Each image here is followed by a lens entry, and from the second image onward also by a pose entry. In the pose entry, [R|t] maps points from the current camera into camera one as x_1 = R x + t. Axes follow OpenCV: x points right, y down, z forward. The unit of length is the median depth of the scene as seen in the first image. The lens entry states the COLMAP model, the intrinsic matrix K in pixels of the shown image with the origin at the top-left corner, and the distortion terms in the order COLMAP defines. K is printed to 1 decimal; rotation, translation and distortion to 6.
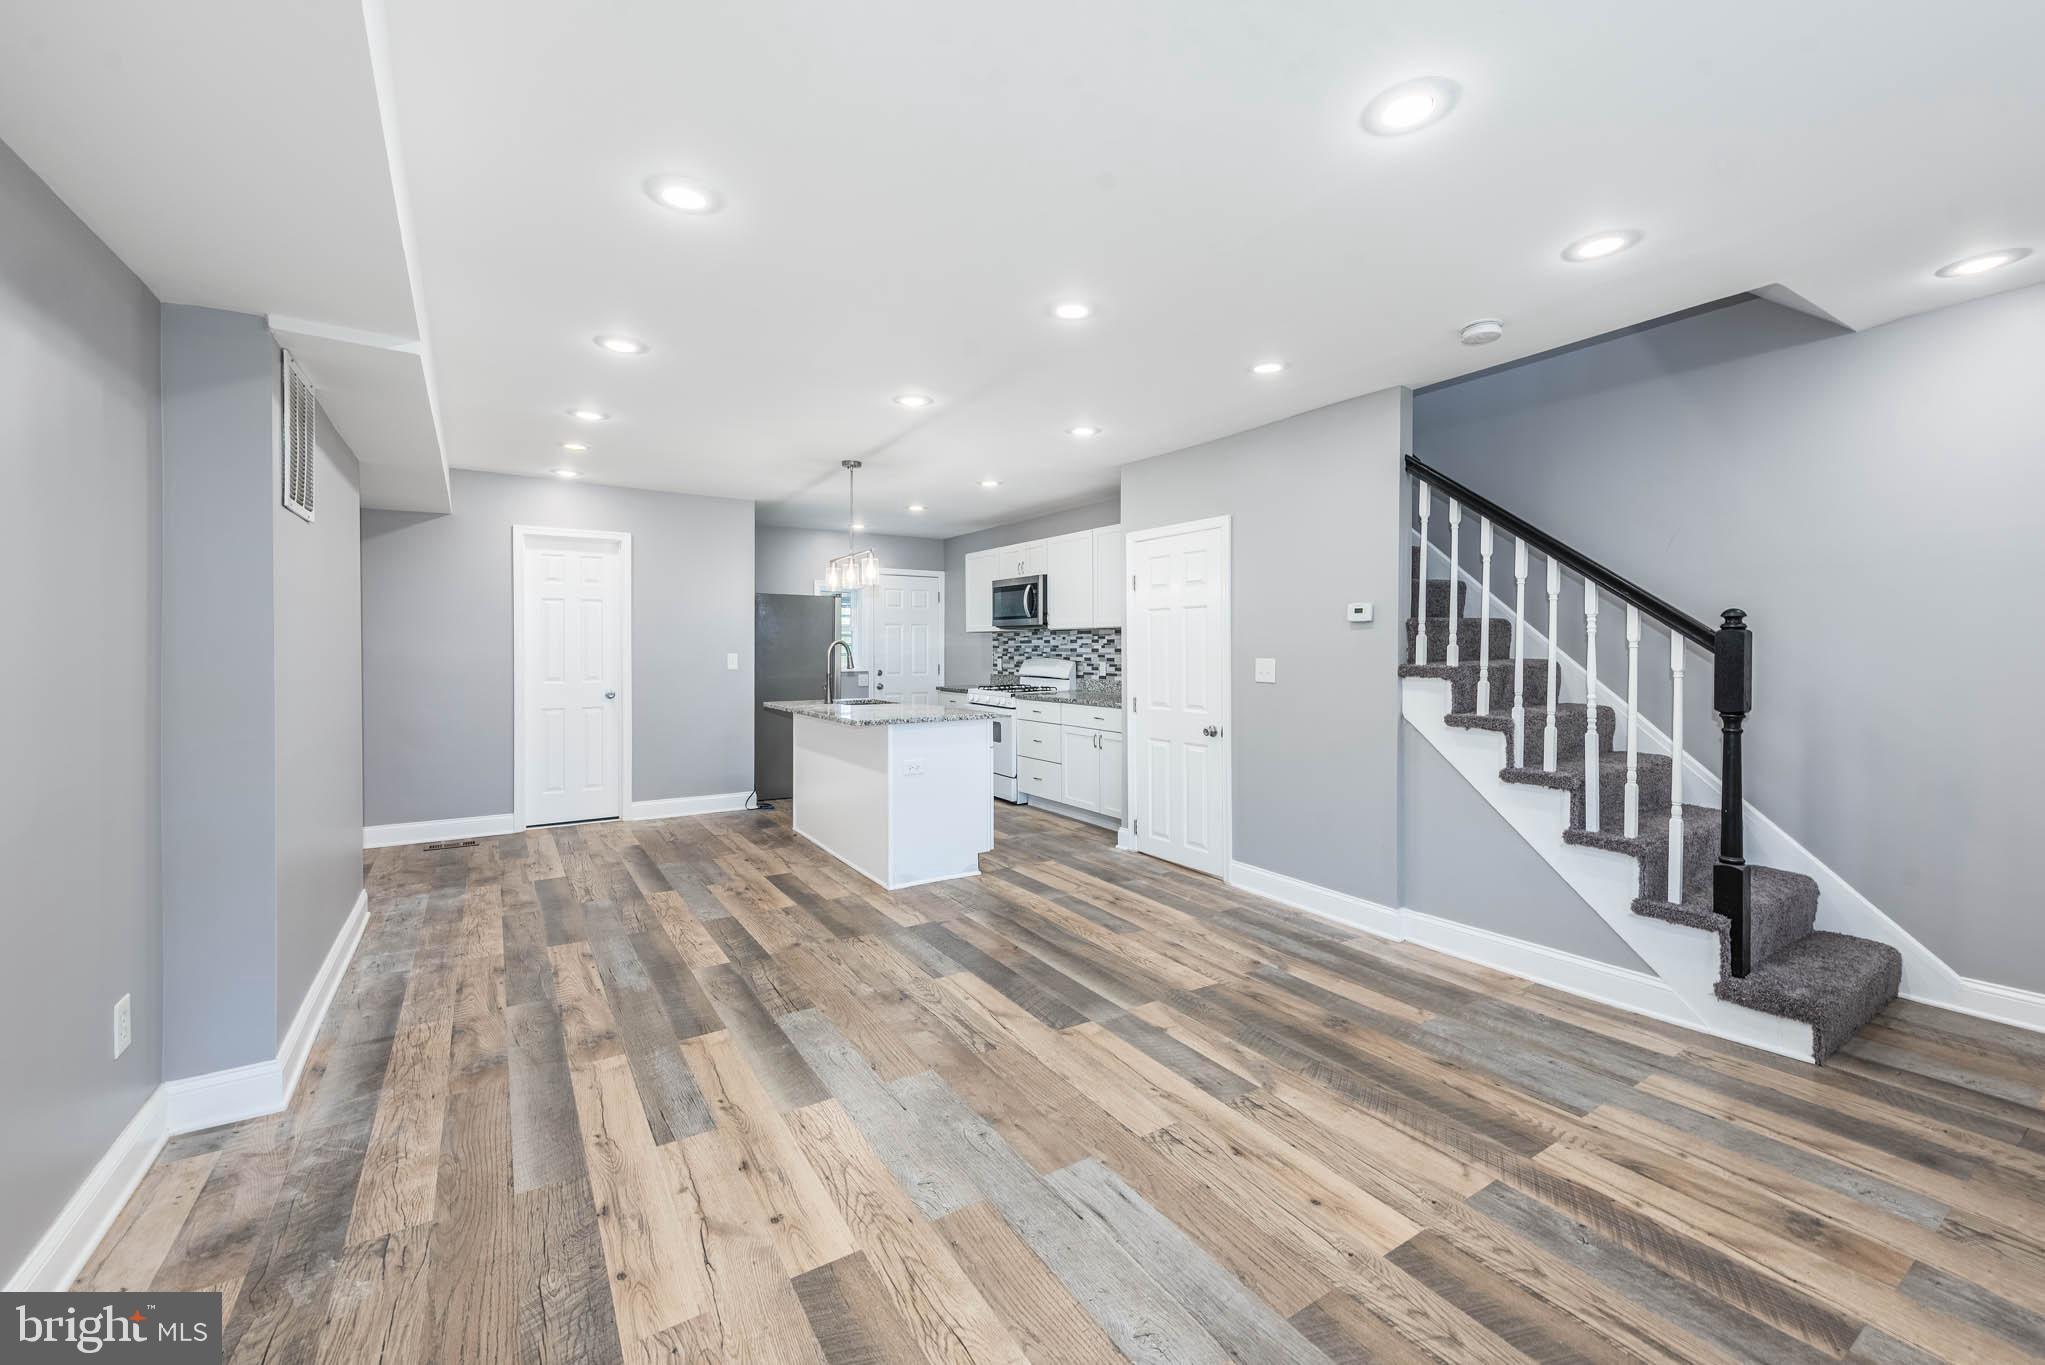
lens RADIAL K [[815.9, 0, 983.5], [0, 815.9, 643.1], [0, 0, 1]] dist [0.013354, -0.003306]
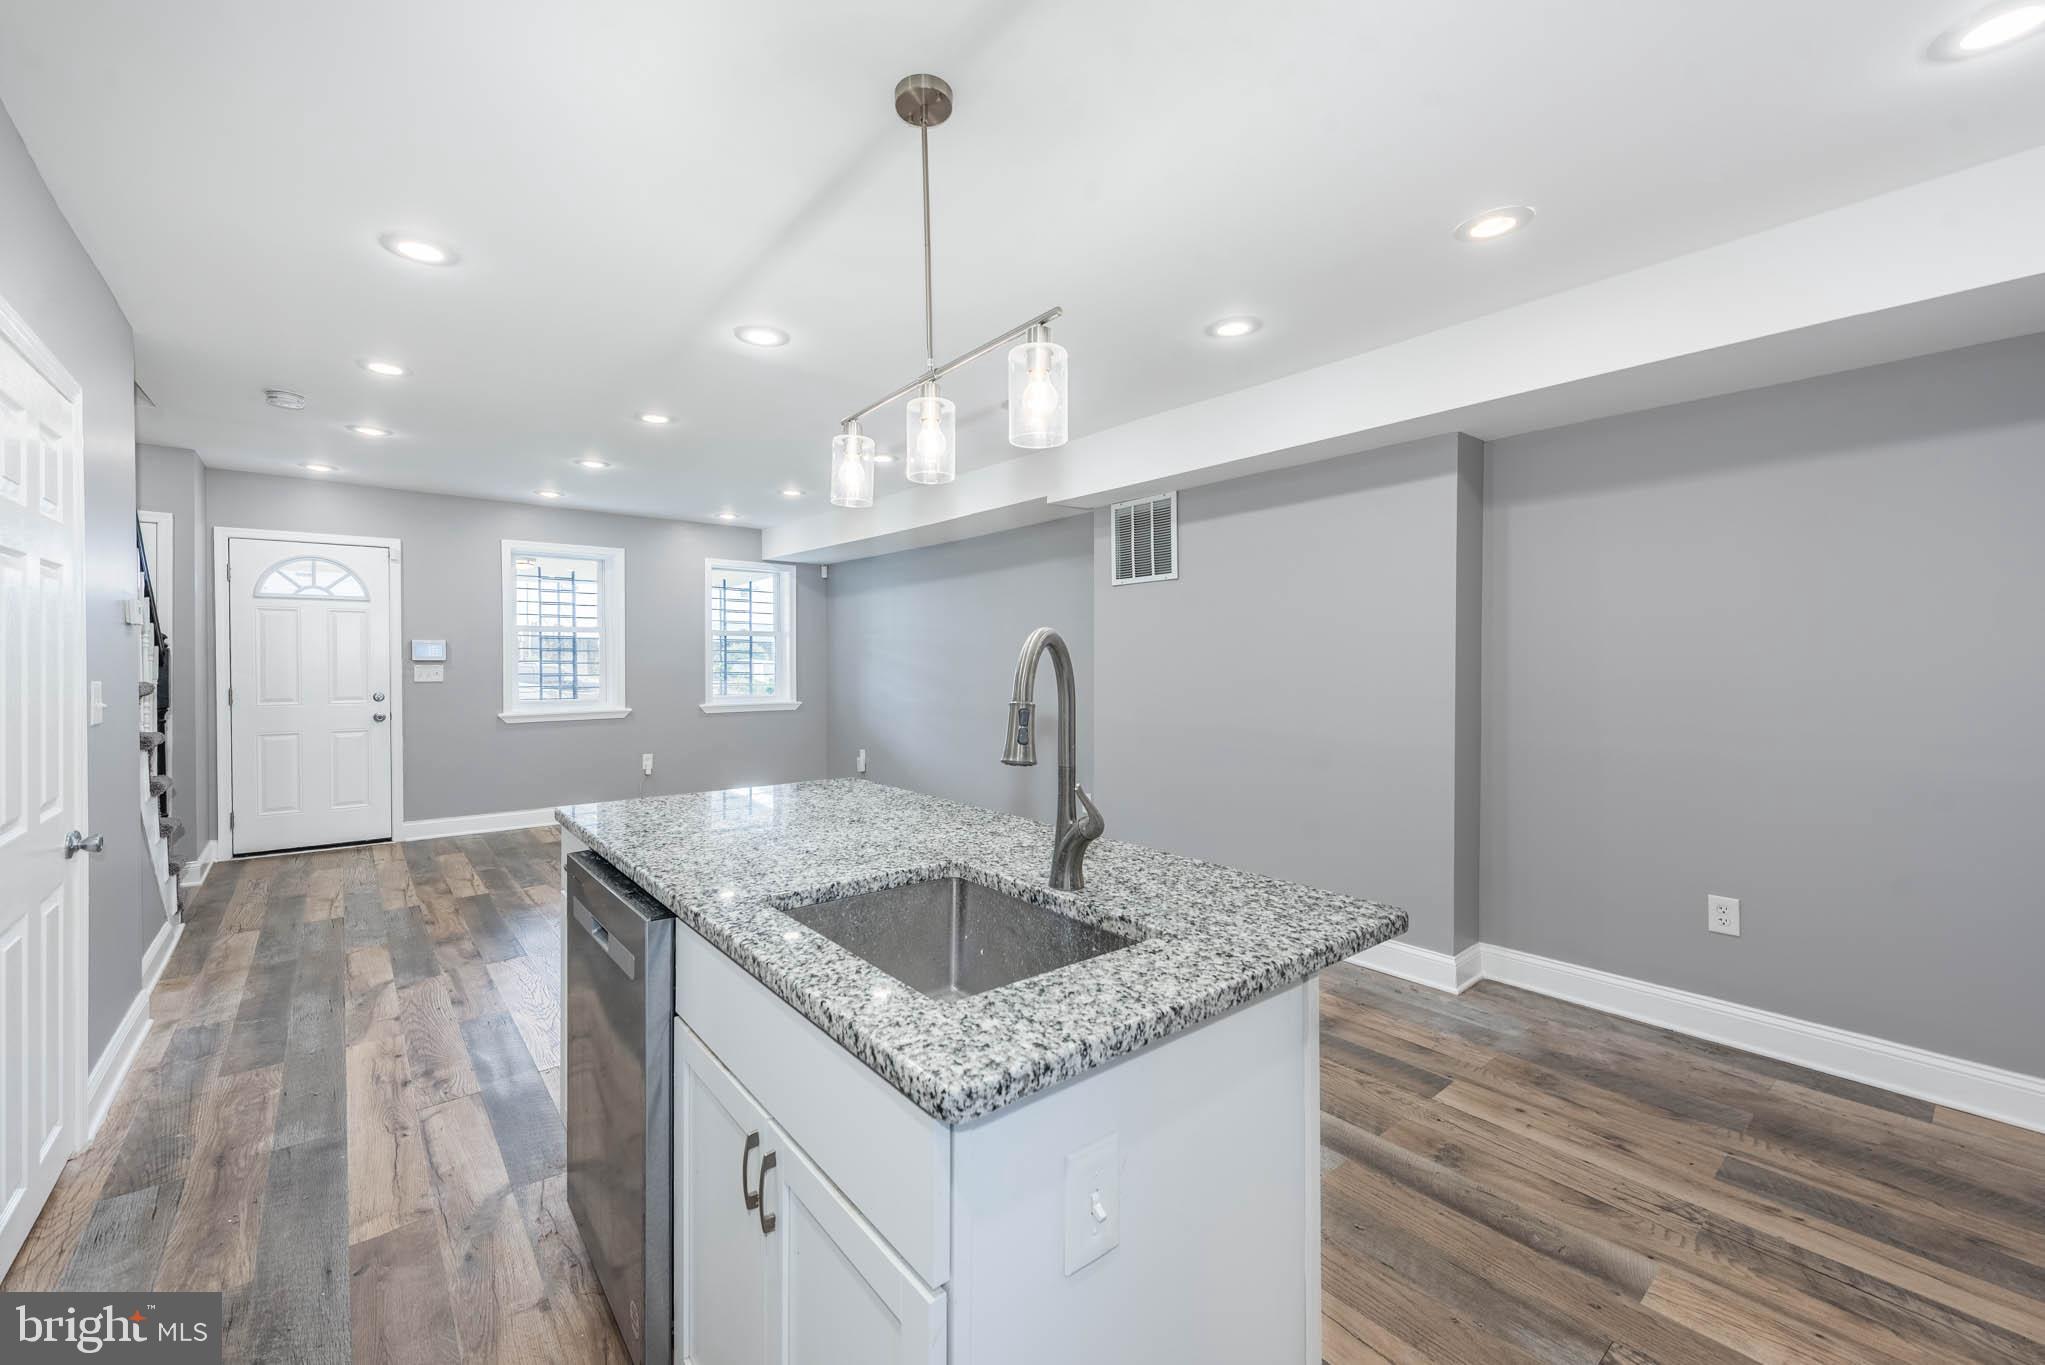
lens RADIAL K [[865.7, 0, 1017.1], [0, 865.7, 672.1], [0, 0, 1]] dist [0.001987, -0.000379]
pose [[-0.988102, 0.005042, -0.153716, -0.212397], [0.003236, 0.999923, 0.011995, 0.008408], [0.153765, 0.011354, -0.988042, 1.979607]]
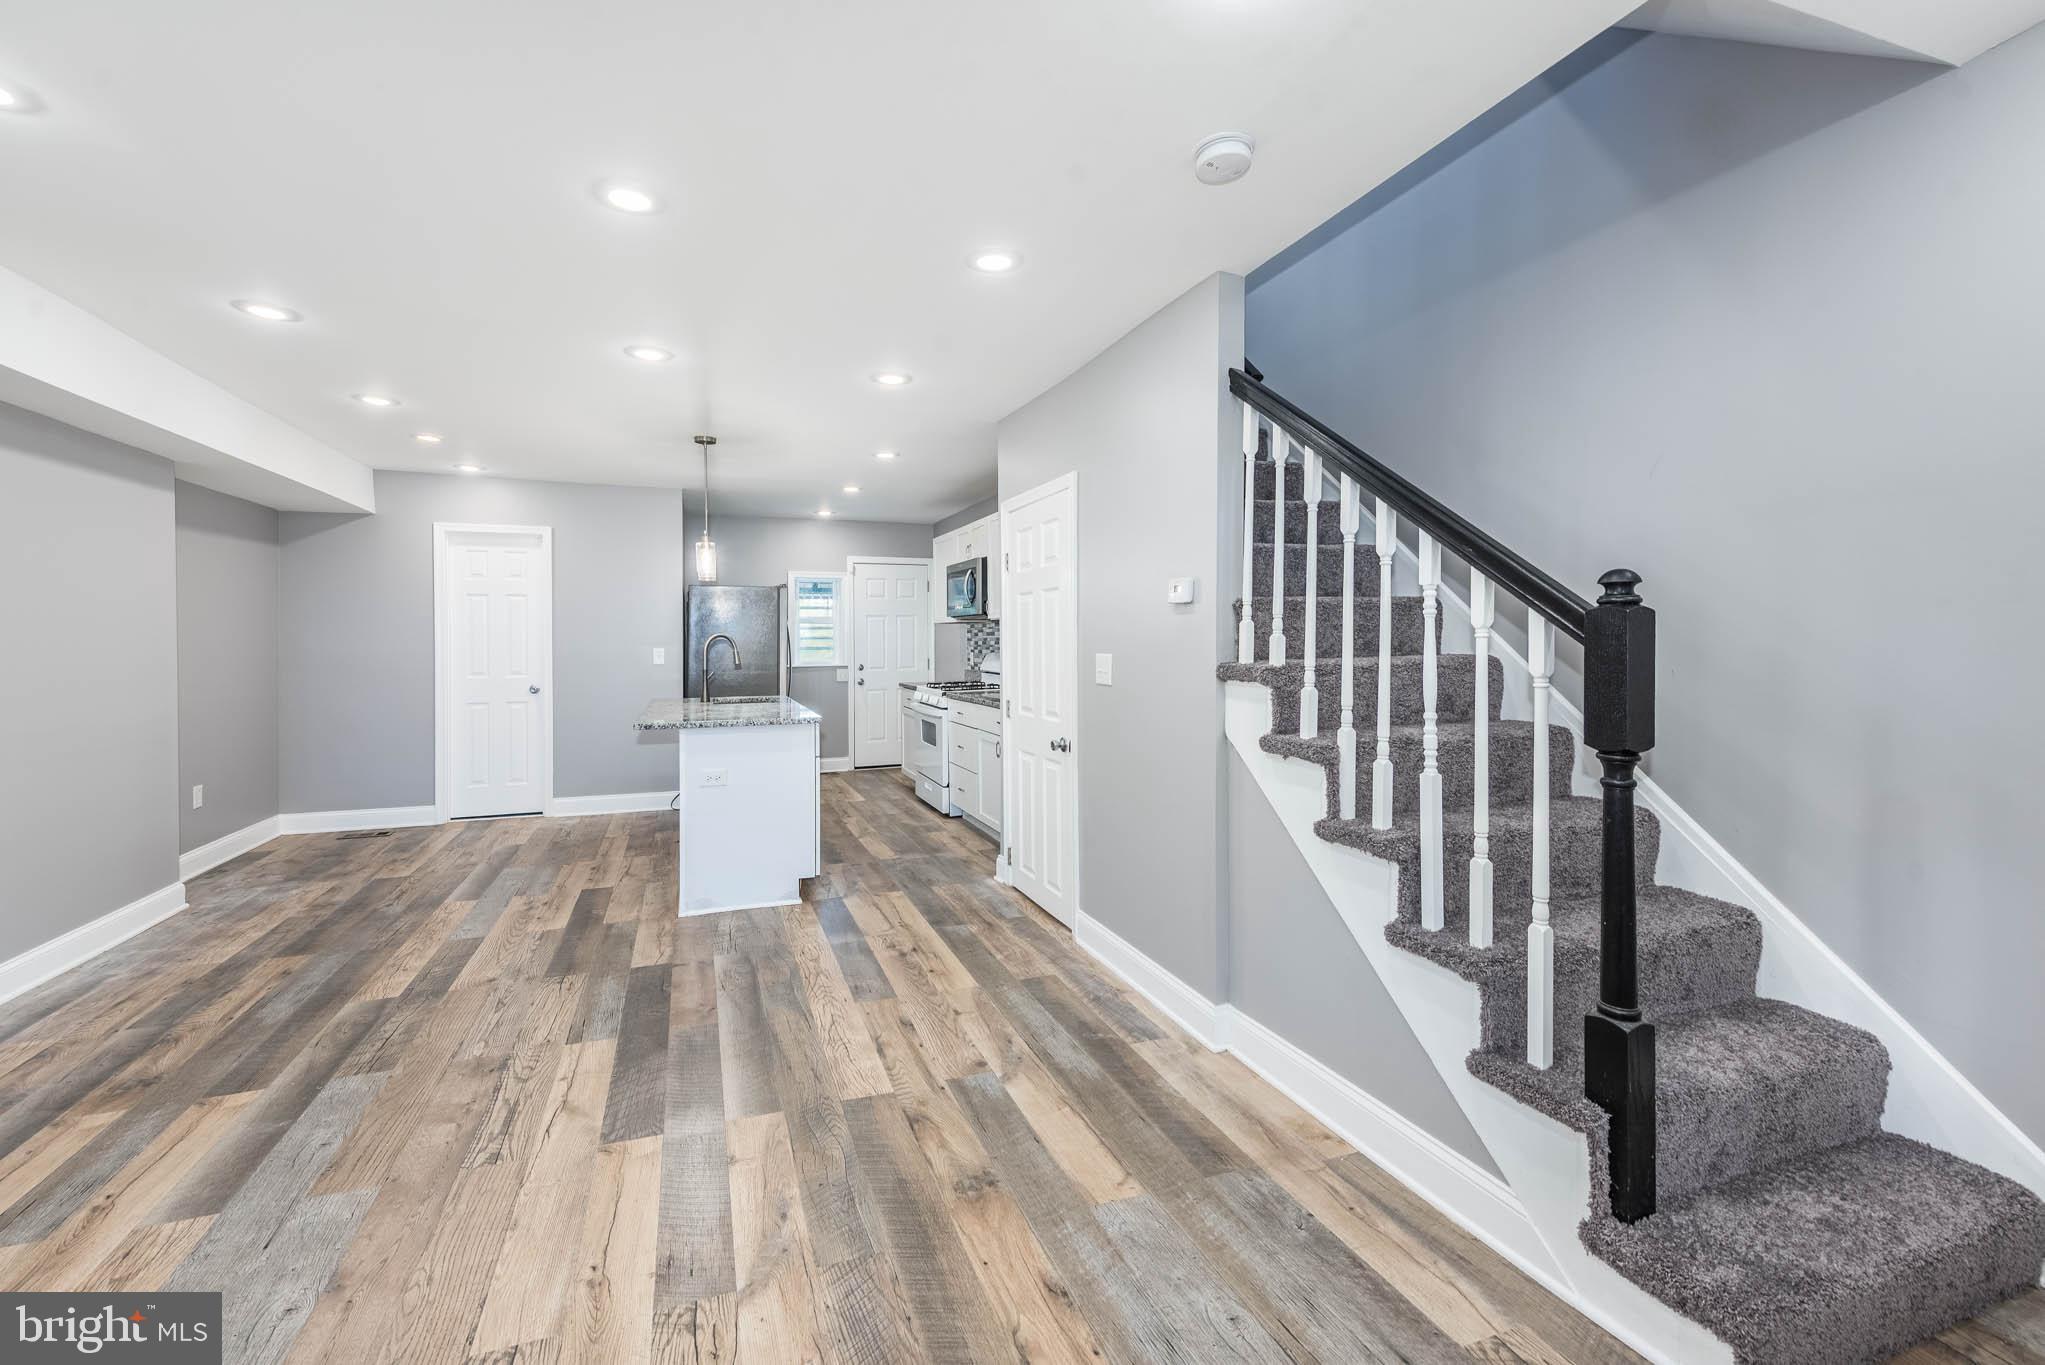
lens RADIAL K [[815.9, 0, 931.0], [0, 815.9, 638.6], [0, 0, 1]] dist [0.013354, -0.003306]
pose [[0.972533, -0.004906, -0.232711, 0.434030], [0.005719, 0.999980, 0.002819, 0.001560], [0.232693, -0.004072, 0.972542, 0.251070]]
